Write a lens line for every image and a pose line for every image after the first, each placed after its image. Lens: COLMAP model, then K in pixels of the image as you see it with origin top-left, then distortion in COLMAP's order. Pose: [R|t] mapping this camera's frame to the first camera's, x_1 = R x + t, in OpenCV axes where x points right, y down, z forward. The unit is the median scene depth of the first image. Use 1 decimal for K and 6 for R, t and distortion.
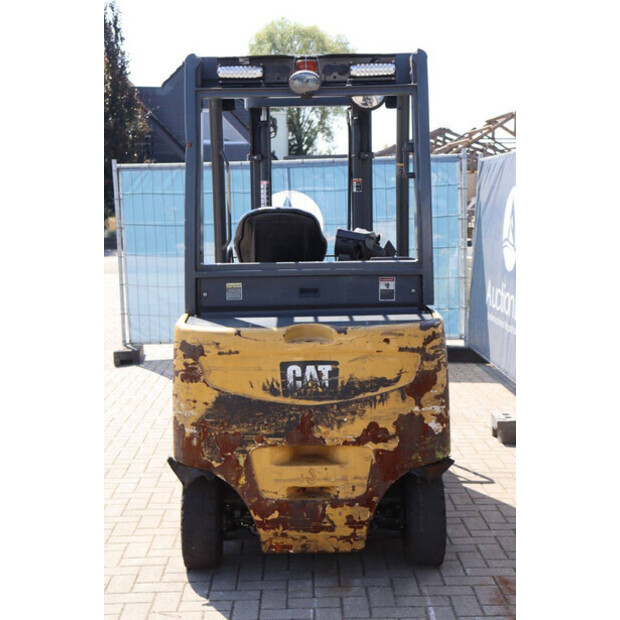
lens RADIAL K [[1060.7, 0, 309.4], [0, 1060.7, 315.6], [0, 0, 1]] dist [0.187043, 0.000000]
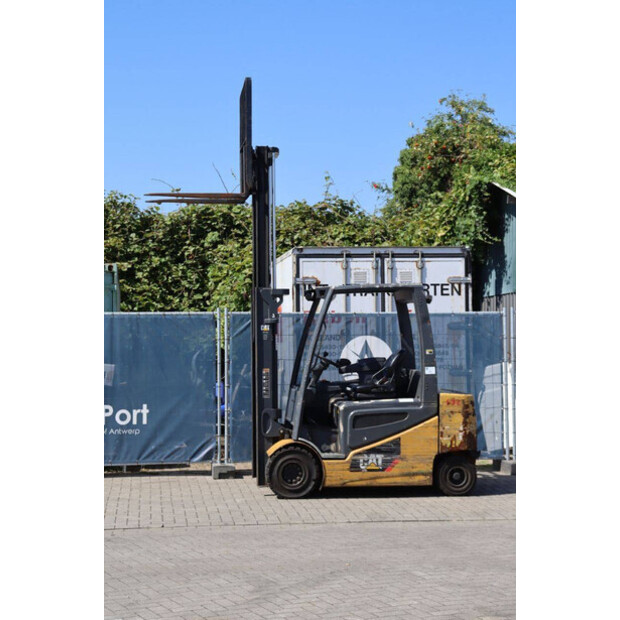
lens RADIAL K [[1192.0, 0, 312.2], [0, 1192.0, 294.0], [0, 0, 1]] dist [0.211438, 0.000000]
pose [[-0.134188, 0.043451, 0.990003, -2.963325], [0.107461, 0.993785, -0.029051, -0.189807], [-0.985112, 0.102488, -0.138023, 1.773912]]
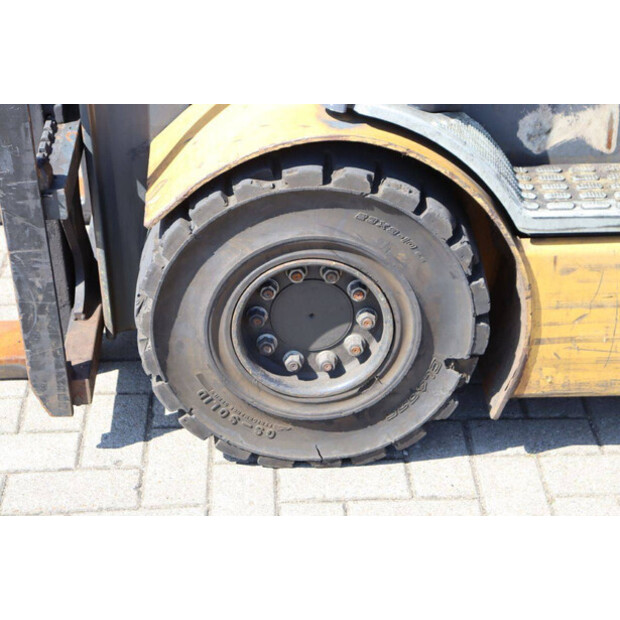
lens RADIAL K [[1459.2, 0, 314.7], [0, 1459.2, 308.0], [0, 0, 1]] dist [0.413149, 0.000000]
pose [[-0.037284, -0.506783, 0.861267, -0.569427], [0.118074, 0.853595, 0.507380, -0.122202], [-0.992305, 0.120611, 0.028012, 1.456002]]
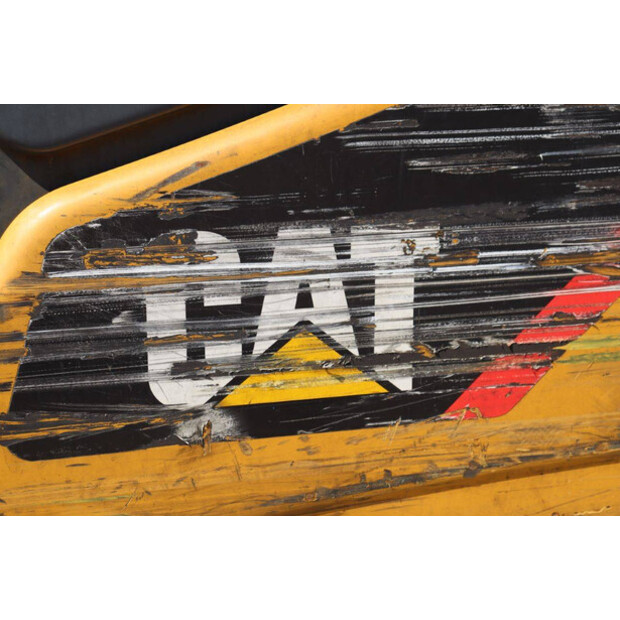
lens RADIAL K [[1459.2, 0, 311.1], [0, 1459.2, 313.6], [0, 0, 1]] dist [0.413149, 0.000000]
pose [[-0.266498, -0.262466, 0.927411, -0.391021], [0.104792, 0.948614, 0.298579, 0.056711], [-0.958122, 0.176756, -0.225300, 1.339637]]
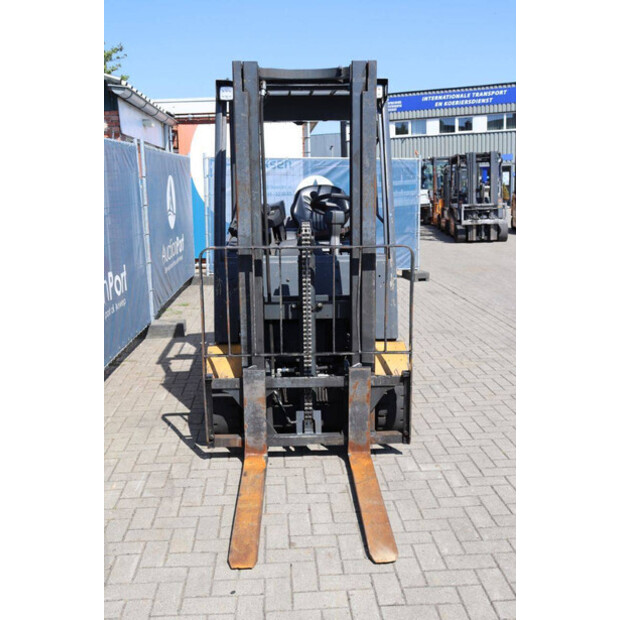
lens RADIAL K [[679.2, 0, 308.8], [0, 679.2, 308.7], [0, 0, 1]] dist [-0.024790, 0.000000]
pose [[-0.998697, 0.037937, -0.034121, 0.033565], [0.027121, 0.961119, 0.274800, -0.241831], [0.043219, 0.273516, -0.960896, 2.381449]]
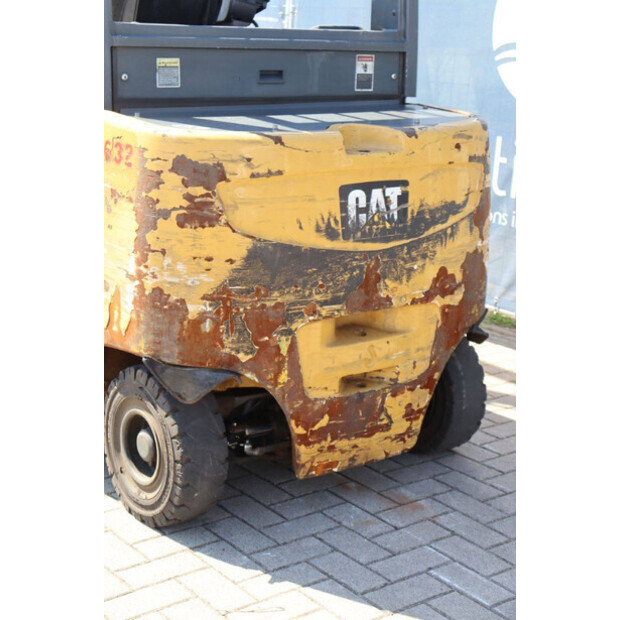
lens RADIAL K [[1128.9, 0, 307.1], [0, 1128.9, 306.1], [0, 0, 1]] dist [0.233382, 0.000000]
pose [[0.794420, -0.108309, 0.597633, -0.449103], [0.020246, 0.988147, 0.152169, 0.011728], [-0.607031, -0.108786, 0.787197, 0.472418]]
